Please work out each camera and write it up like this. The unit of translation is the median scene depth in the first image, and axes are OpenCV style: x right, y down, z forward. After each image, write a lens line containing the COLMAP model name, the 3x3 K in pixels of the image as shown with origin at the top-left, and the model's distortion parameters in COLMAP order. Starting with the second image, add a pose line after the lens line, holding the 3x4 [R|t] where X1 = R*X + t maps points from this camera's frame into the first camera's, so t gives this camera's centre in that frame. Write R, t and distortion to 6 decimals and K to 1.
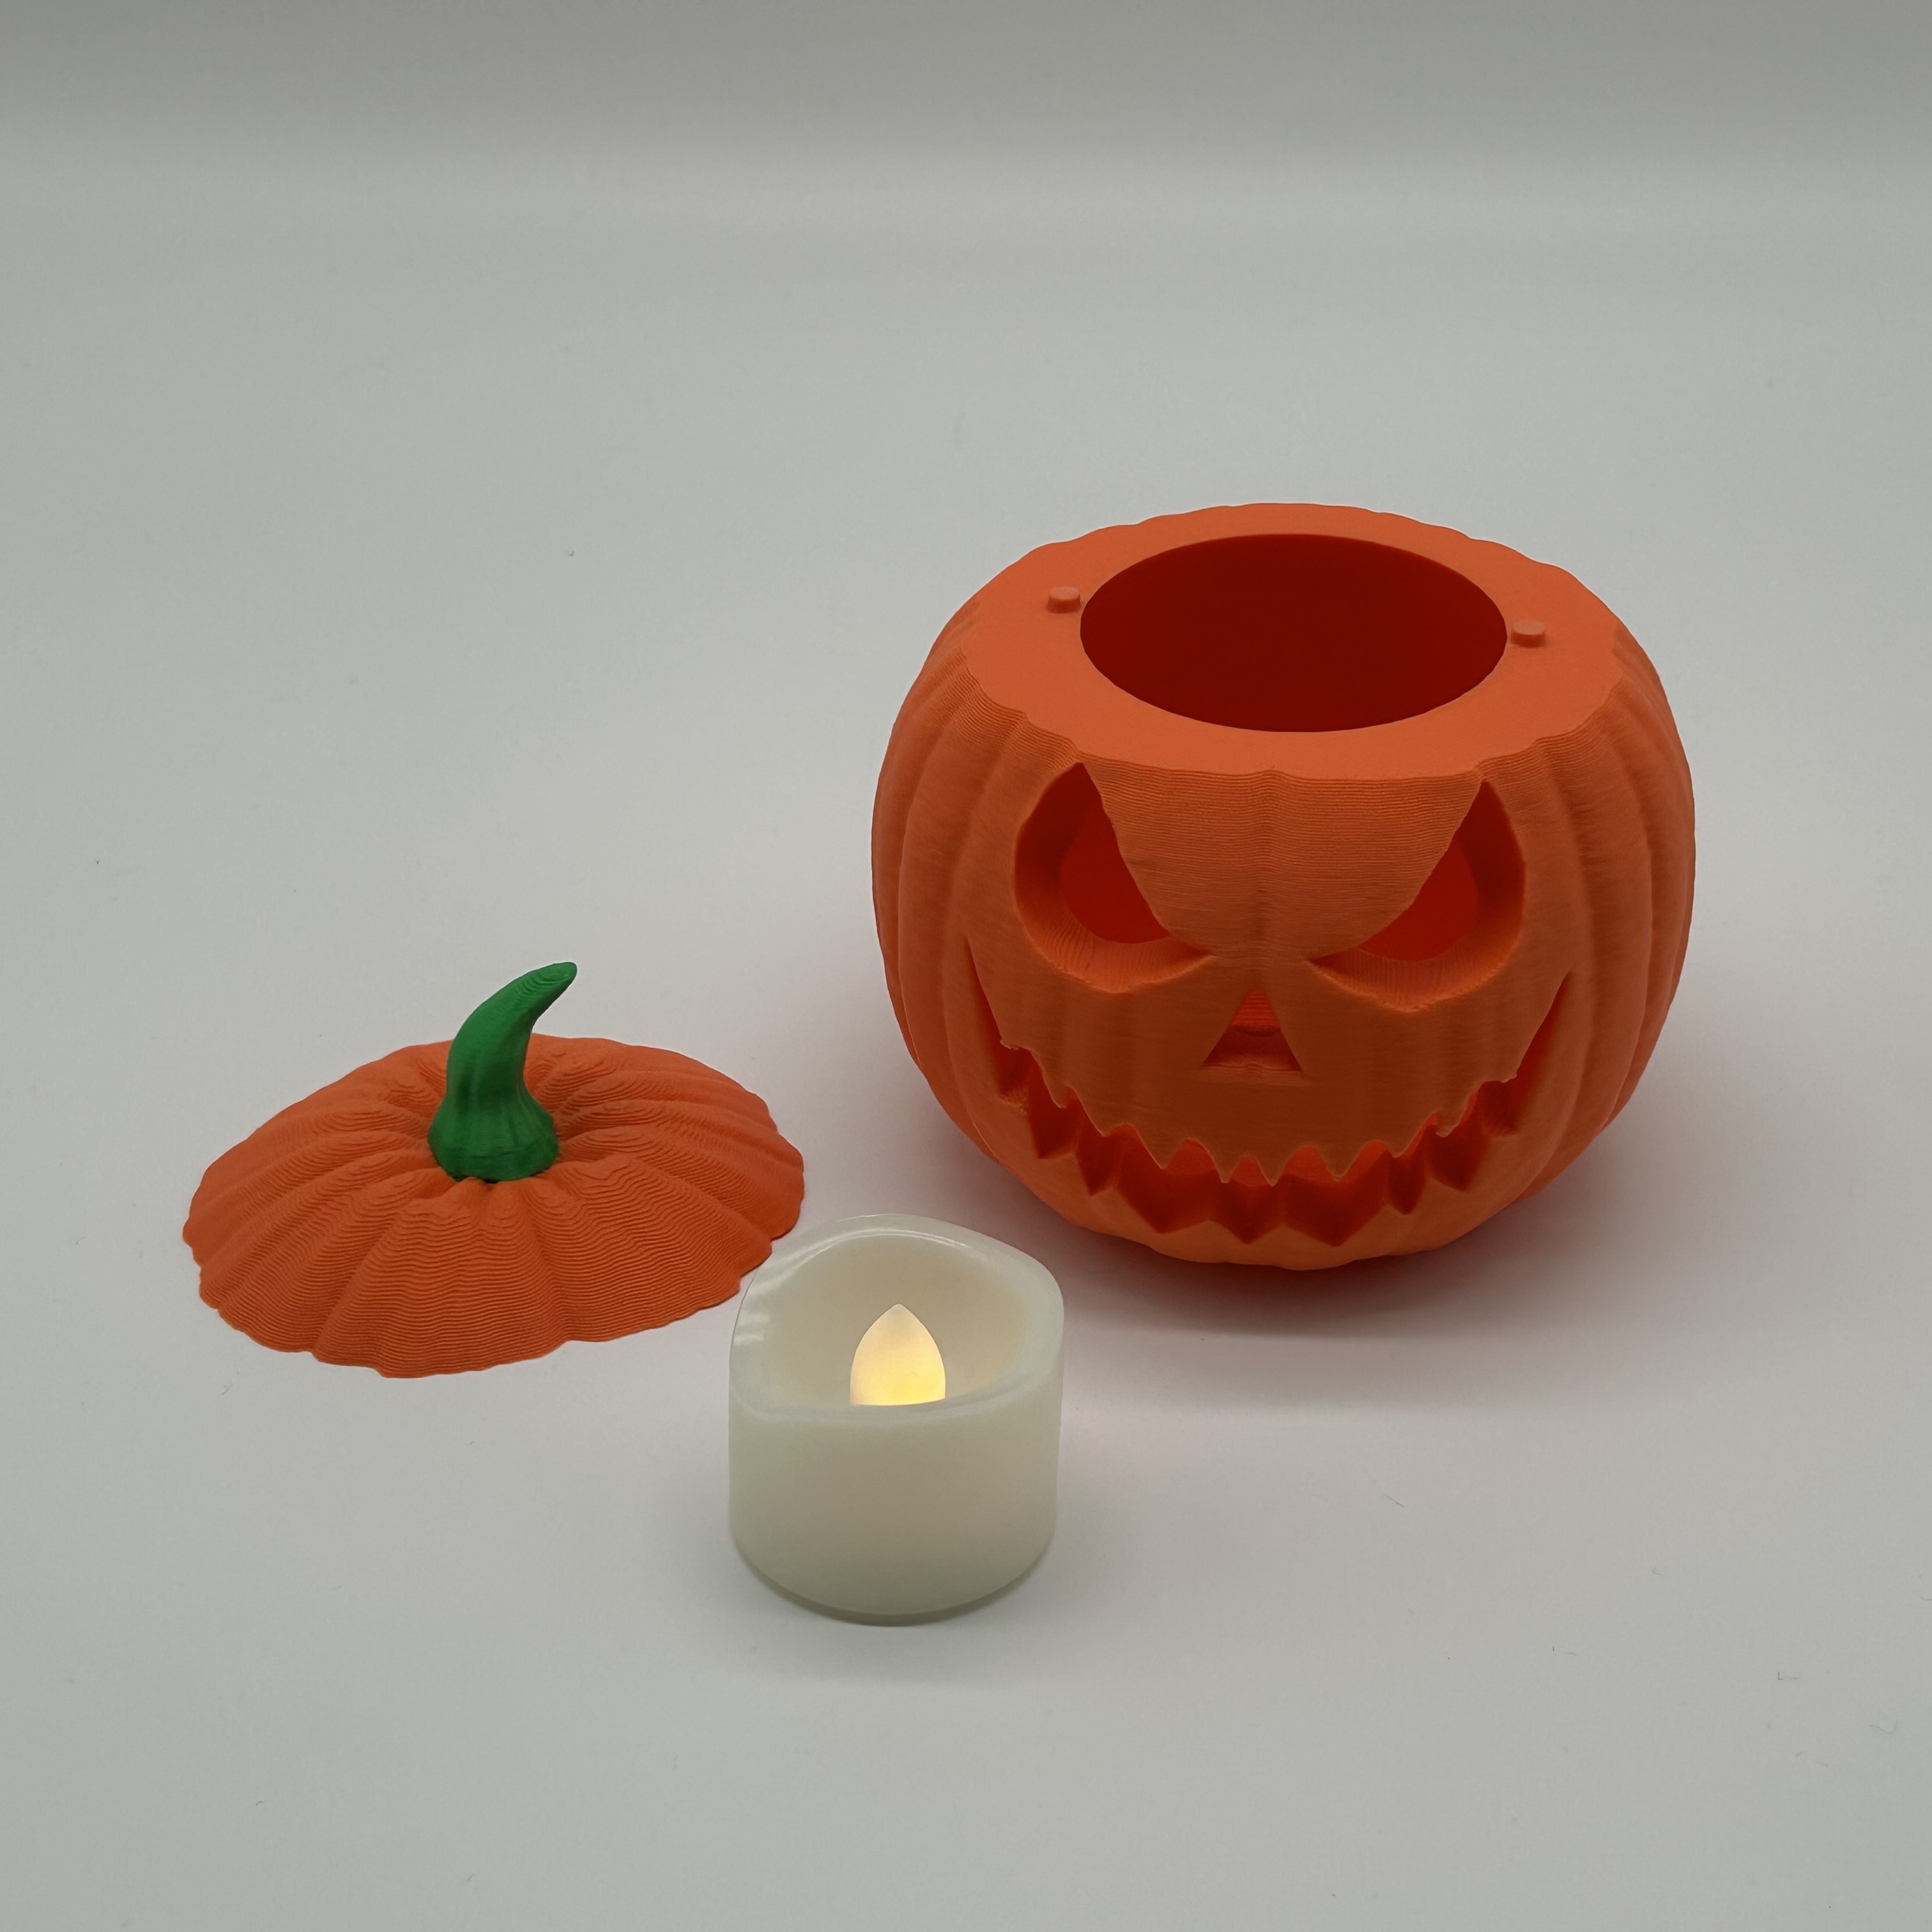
lens RADIAL K [[3826.0, 0, 998.0], [0, 3826.0, 965.9], [0, 0, 1]] dist [0.483825, -3.703814]
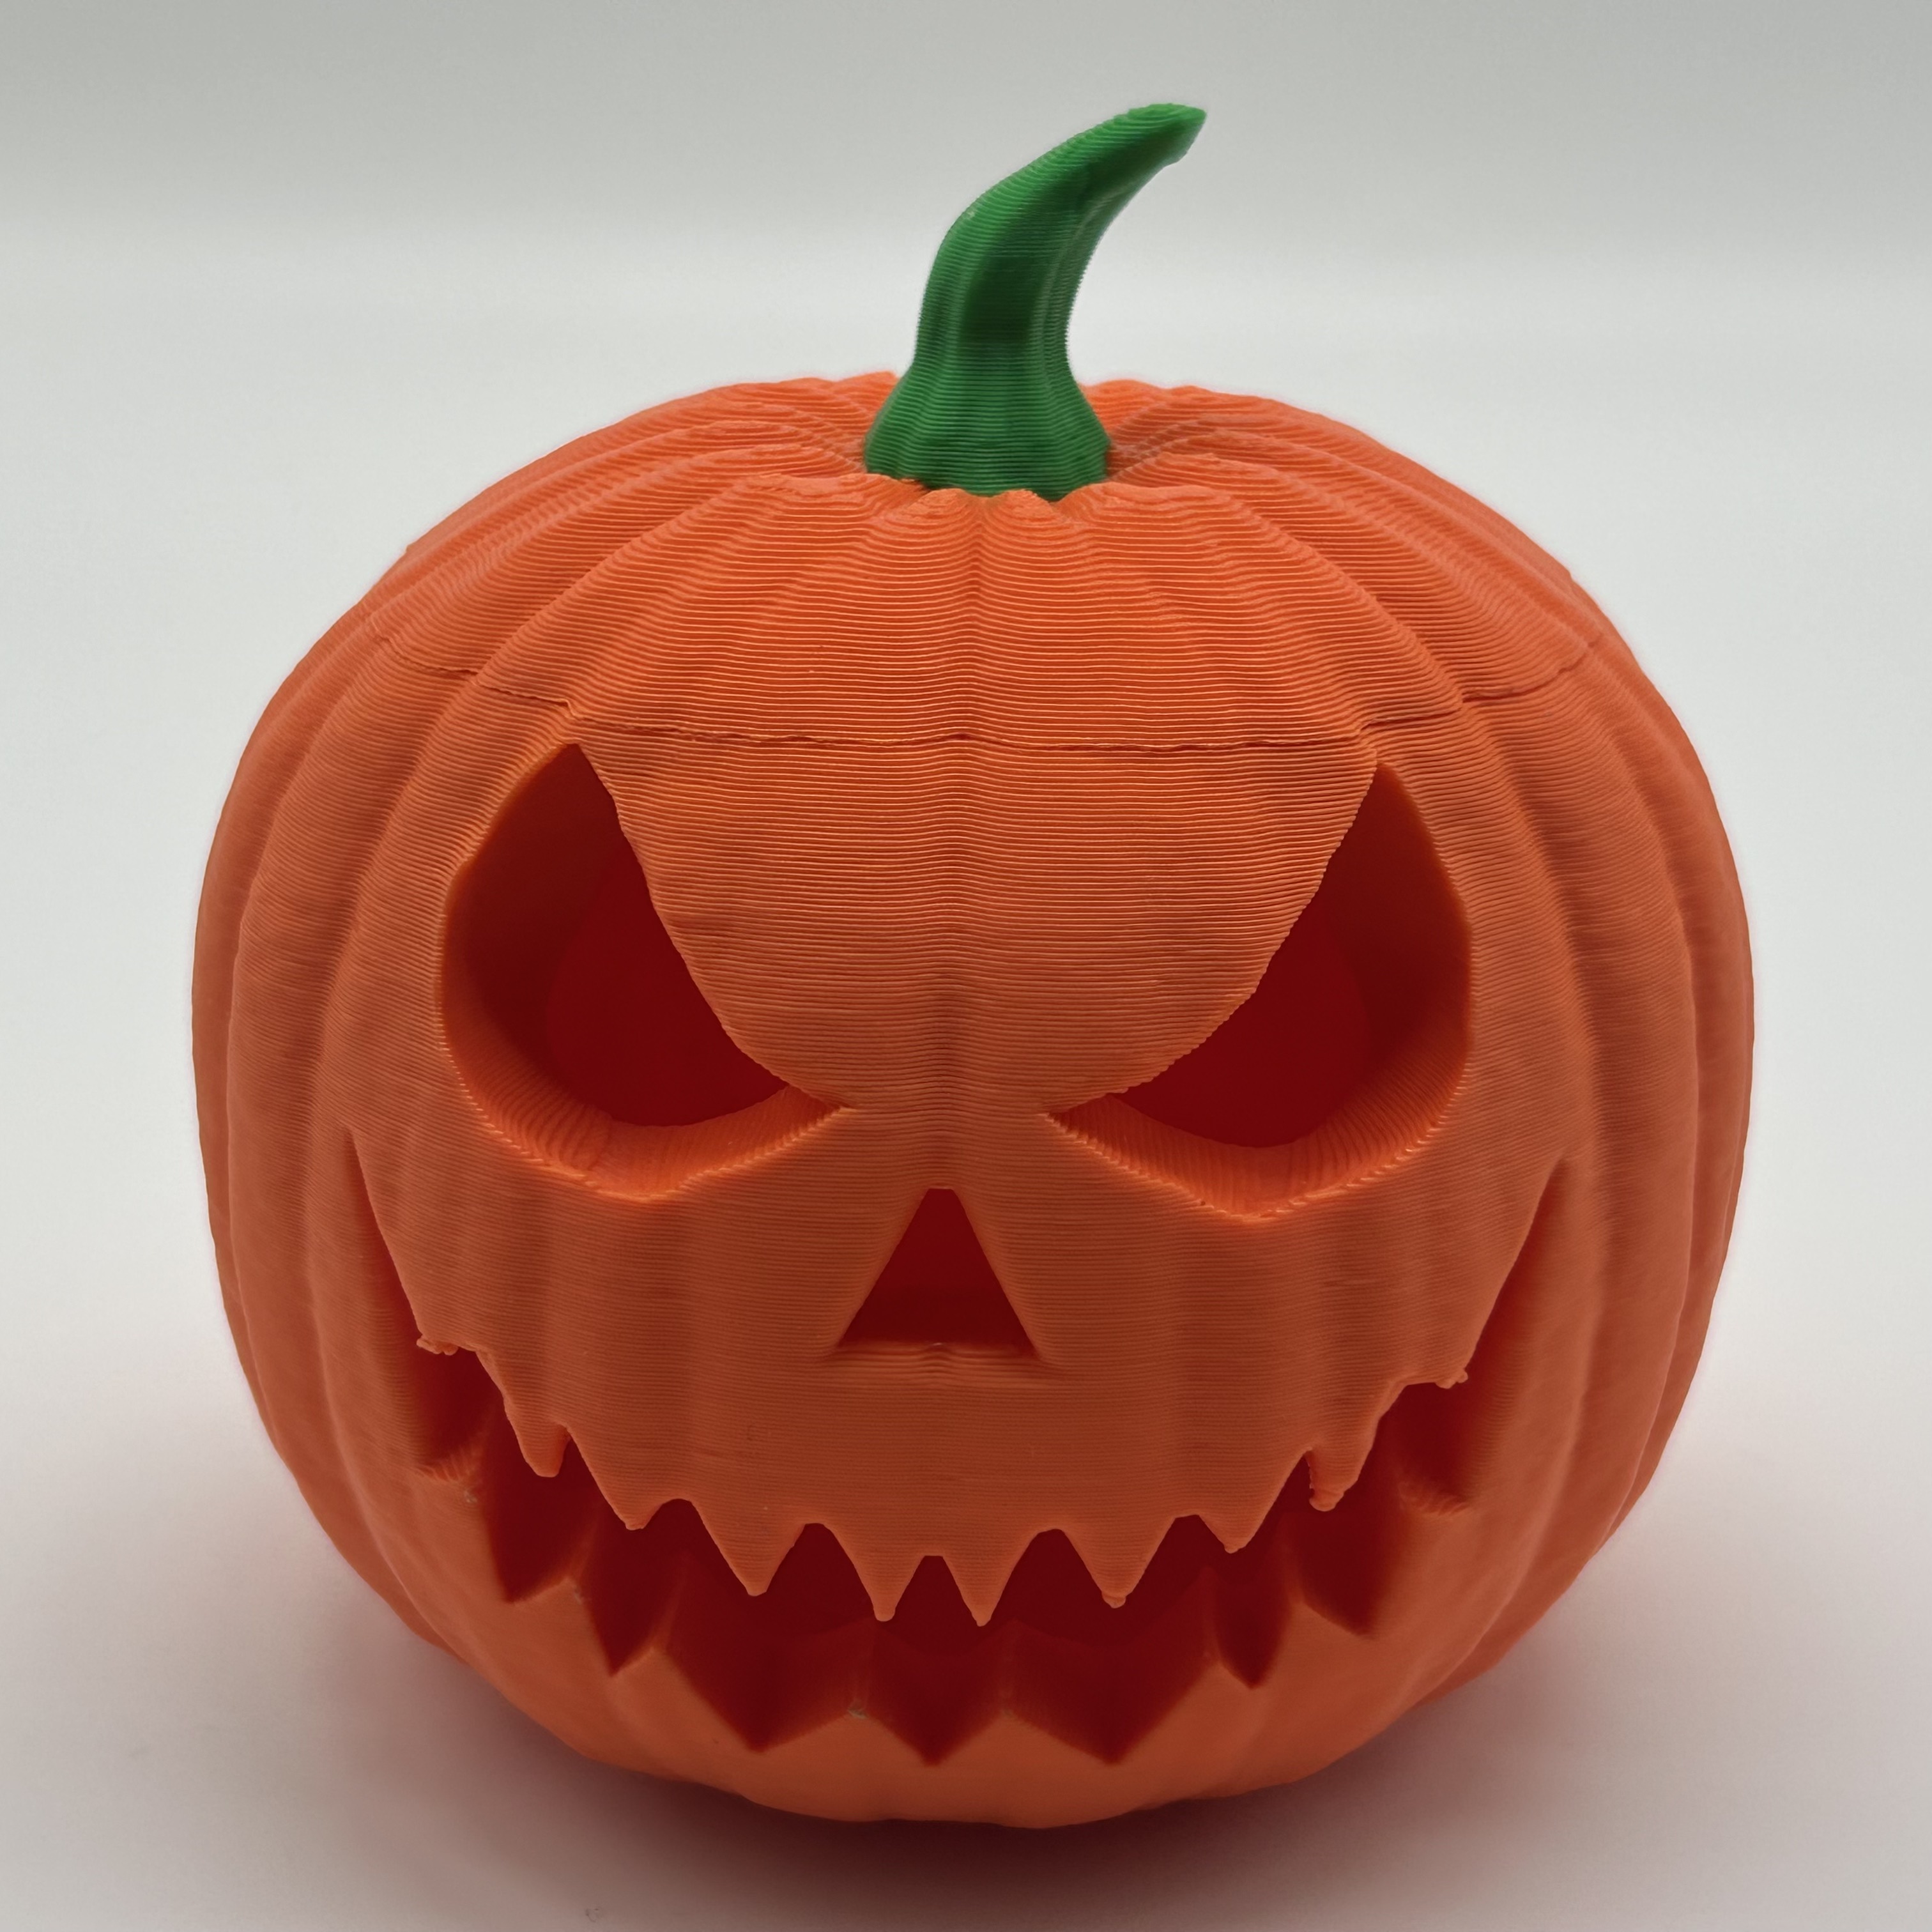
lens RADIAL K [[3718.9, 0, 1022.2], [0, 3718.9, 968.6], [0, 0, 1]] dist [0.209587, -0.028063]
pose [[0.995821, -0.008459, 0.090931, 0.034622], [0.028201, 0.975522, -0.218086, 0.080243], [-0.086860, 0.219739, 0.971684, 0.527909]]
